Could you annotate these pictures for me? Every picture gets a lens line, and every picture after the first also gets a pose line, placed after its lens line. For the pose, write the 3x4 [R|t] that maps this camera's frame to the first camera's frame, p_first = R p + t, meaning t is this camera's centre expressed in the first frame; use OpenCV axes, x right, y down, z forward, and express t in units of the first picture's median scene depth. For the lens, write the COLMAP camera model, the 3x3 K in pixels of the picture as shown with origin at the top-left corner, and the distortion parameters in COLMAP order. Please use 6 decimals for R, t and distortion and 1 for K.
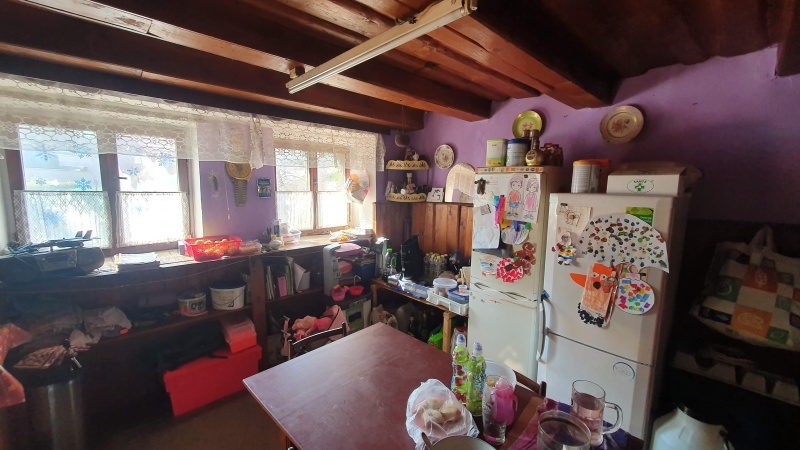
lens RADIAL K [[310.0, 0, 400.1], [0, 310.0, 223.3], [0, 0, 1]] dist [0.002127, -0.000390]
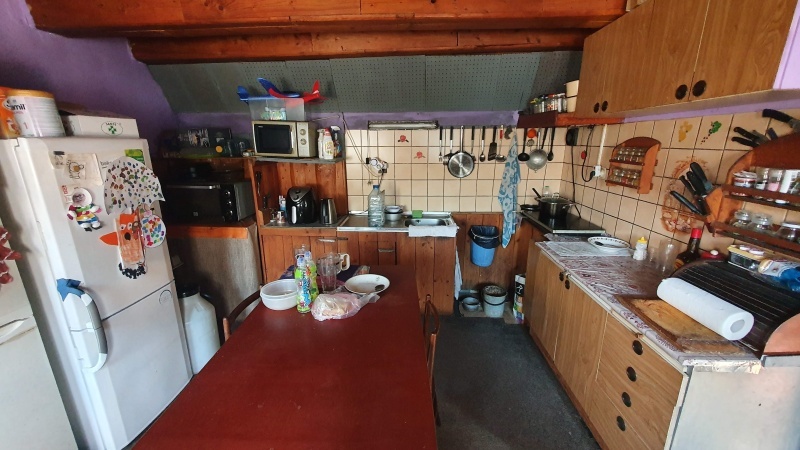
lens RADIAL K [[310.0, 0, 401.4], [0, 310.0, 222.9], [0, 0, 1]] dist [0.002127, -0.000390]
pose [[-0.700091, -0.193275, 0.687399, -0.633729], [0.080851, 0.935024, 0.345243, -0.105379], [-0.709462, 0.297278, -0.638976, 1.064906]]
